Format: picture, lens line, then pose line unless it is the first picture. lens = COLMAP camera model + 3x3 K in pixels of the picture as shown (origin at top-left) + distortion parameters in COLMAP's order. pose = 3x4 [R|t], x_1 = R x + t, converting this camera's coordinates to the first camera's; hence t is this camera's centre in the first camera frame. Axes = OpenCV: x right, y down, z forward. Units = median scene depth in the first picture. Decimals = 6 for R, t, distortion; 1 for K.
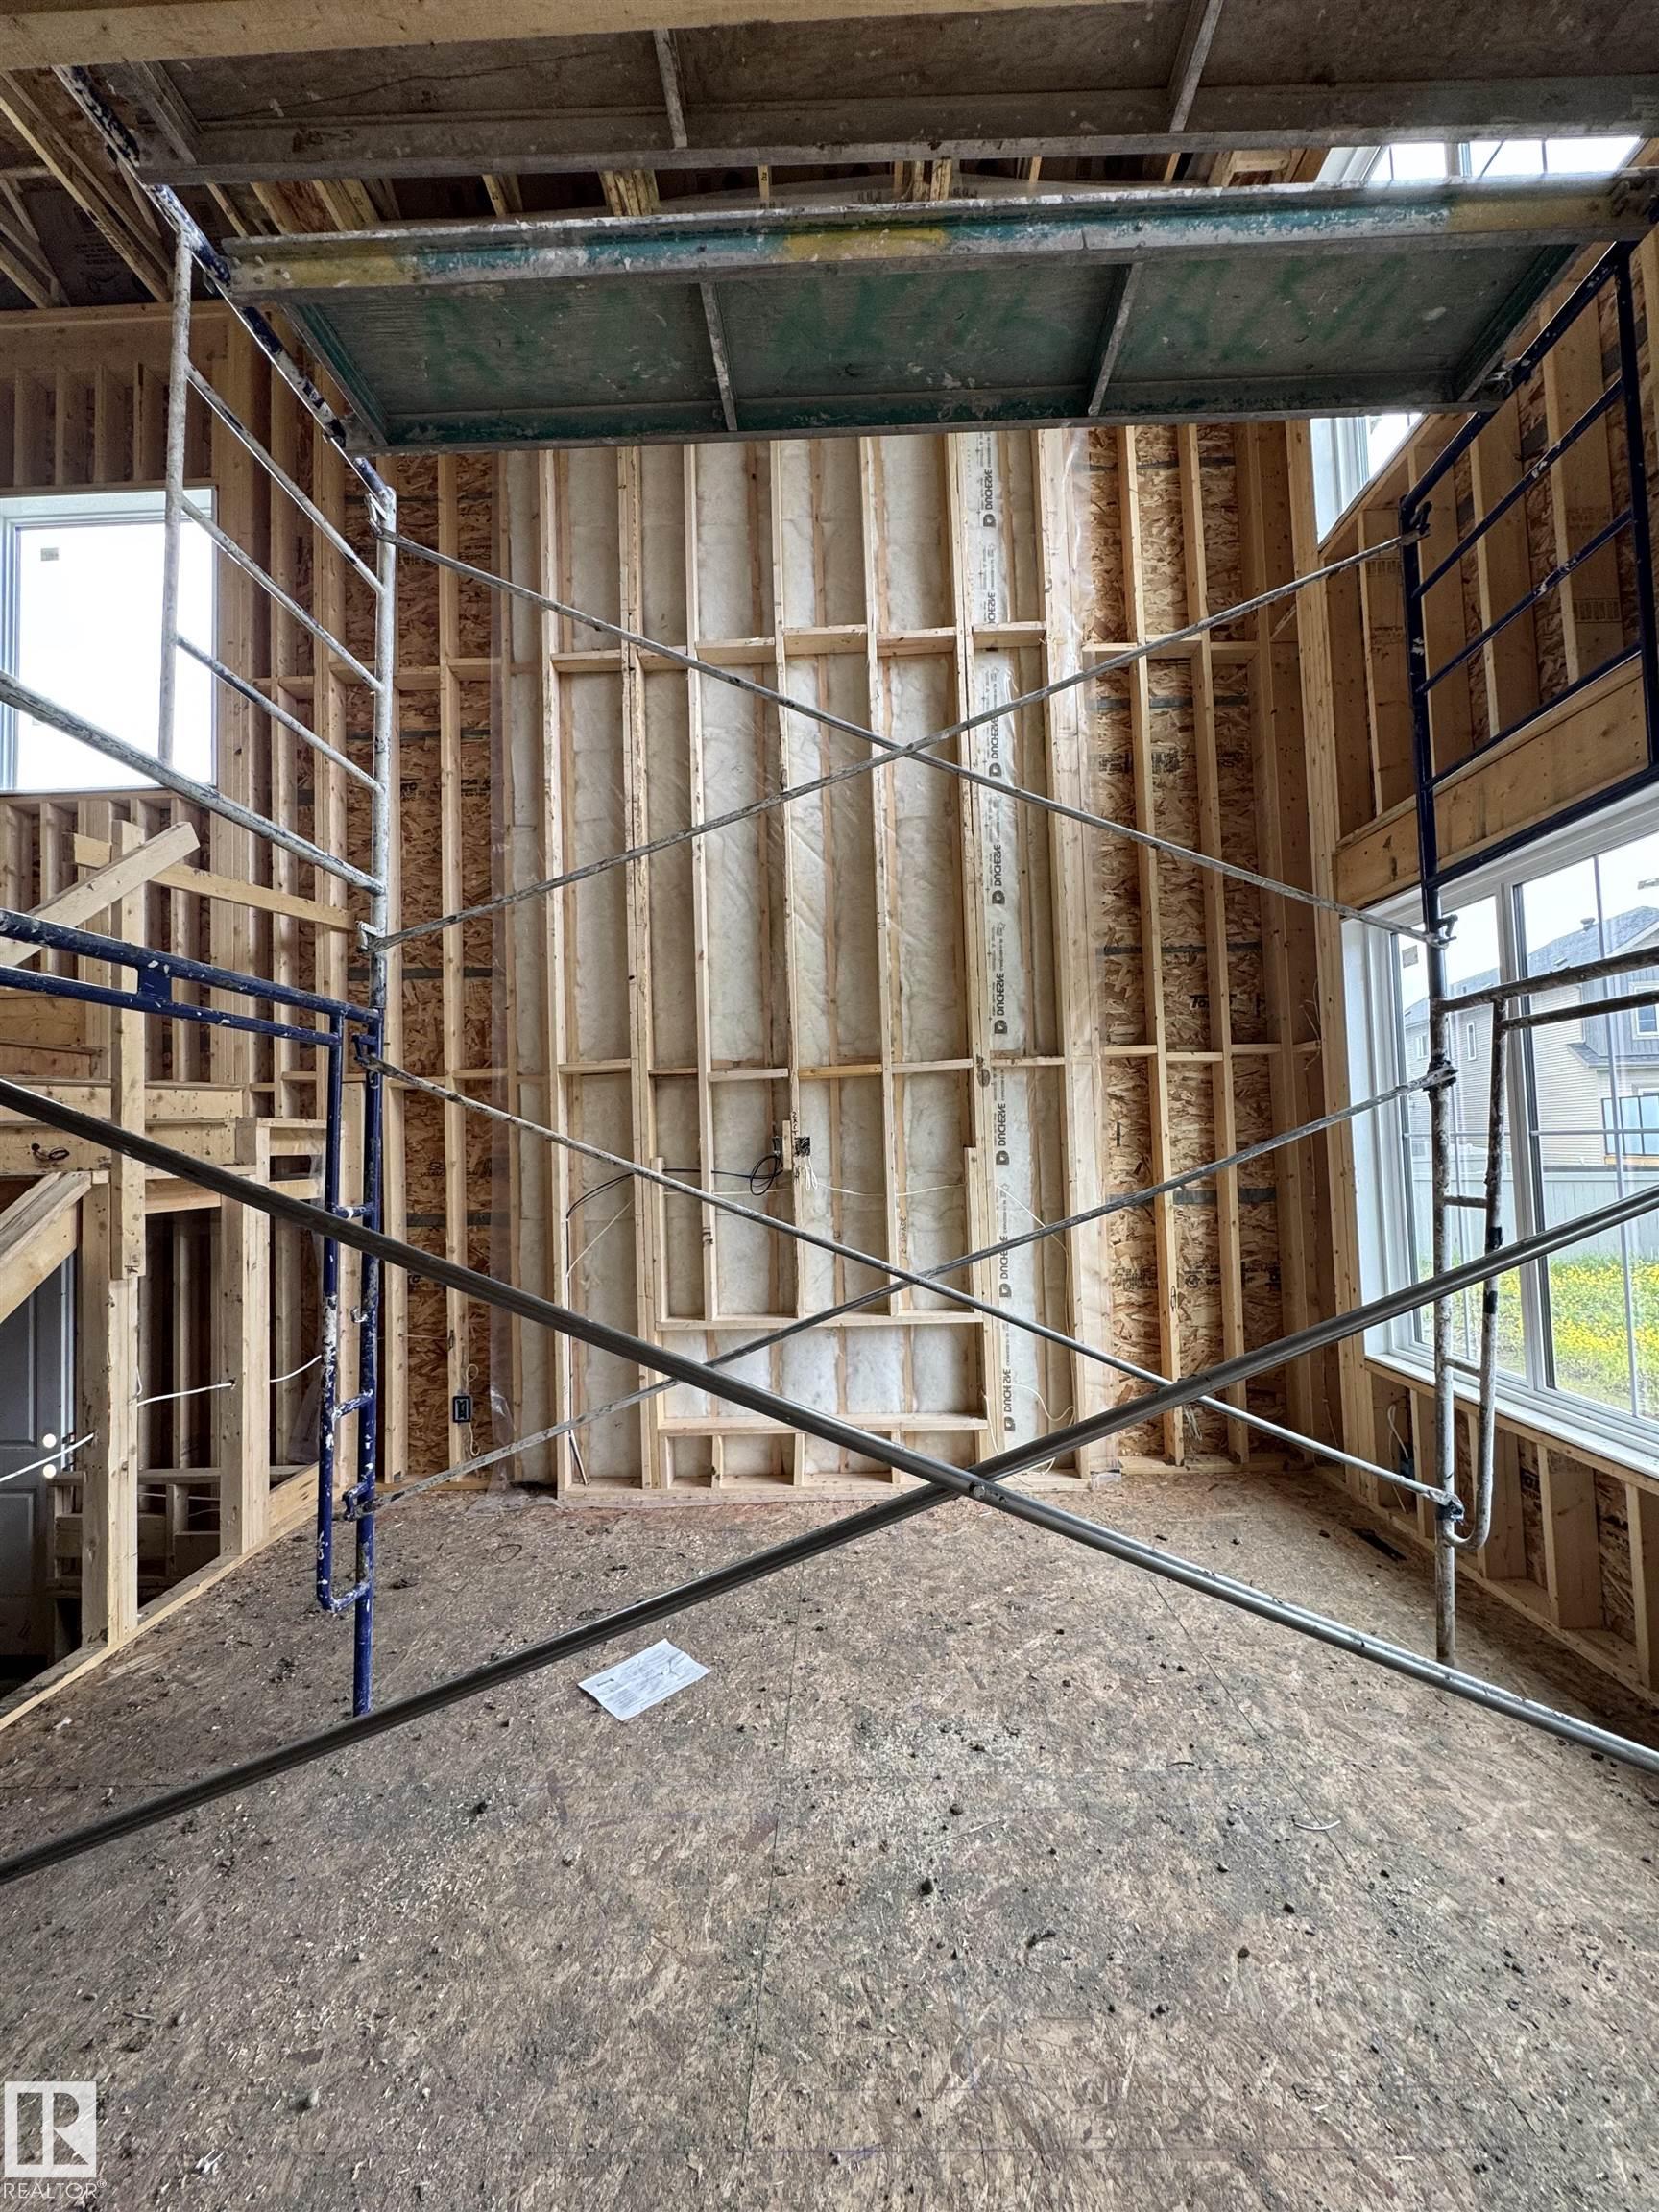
lens RADIAL K [[881.3, 0, 835.5], [0, 881.3, 1106.5], [0, 0, 1]] dist [-0.003556, 0.000191]
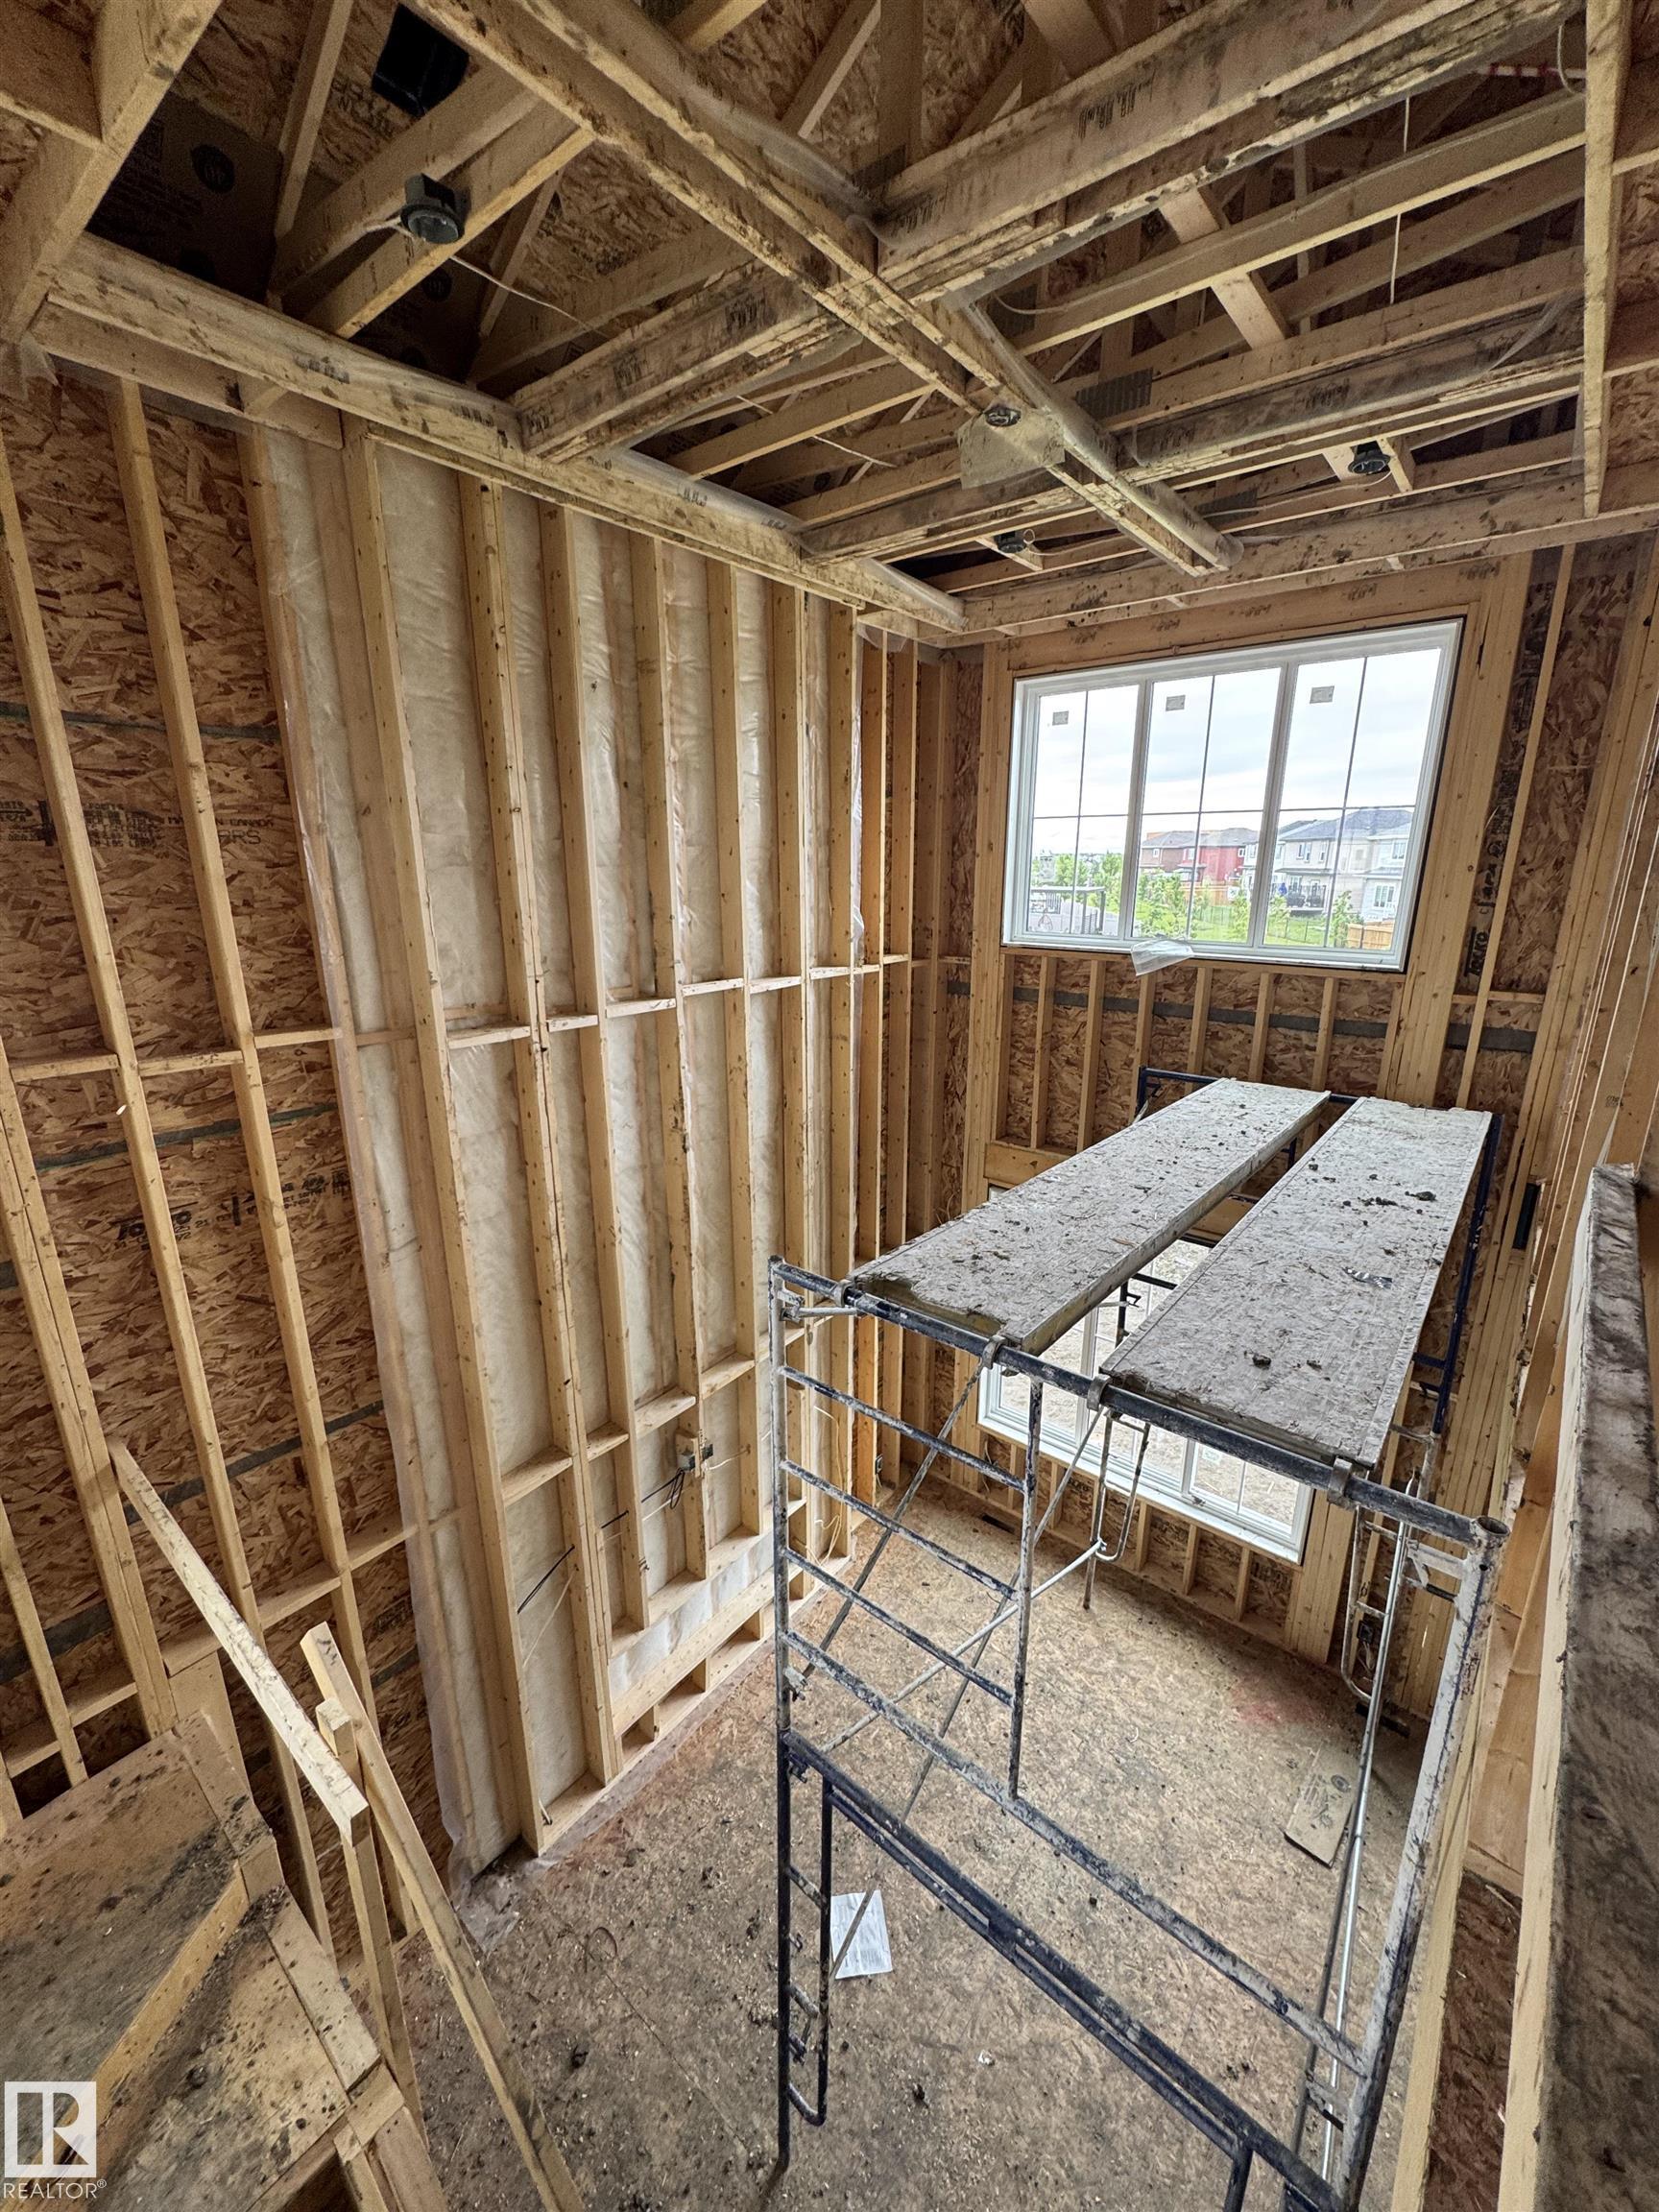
lens RADIAL K [[881.3, 0, 828.6], [0, 881.3, 1107.1], [0, 0, 1]] dist [-0.003556, 0.000191]
pose [[0.619747, -0.181249, 0.763585, -0.902438], [-0.051826, 0.961390, 0.270264, -0.868833], [-0.783088, -0.207069, 0.586426, 0.369450]]
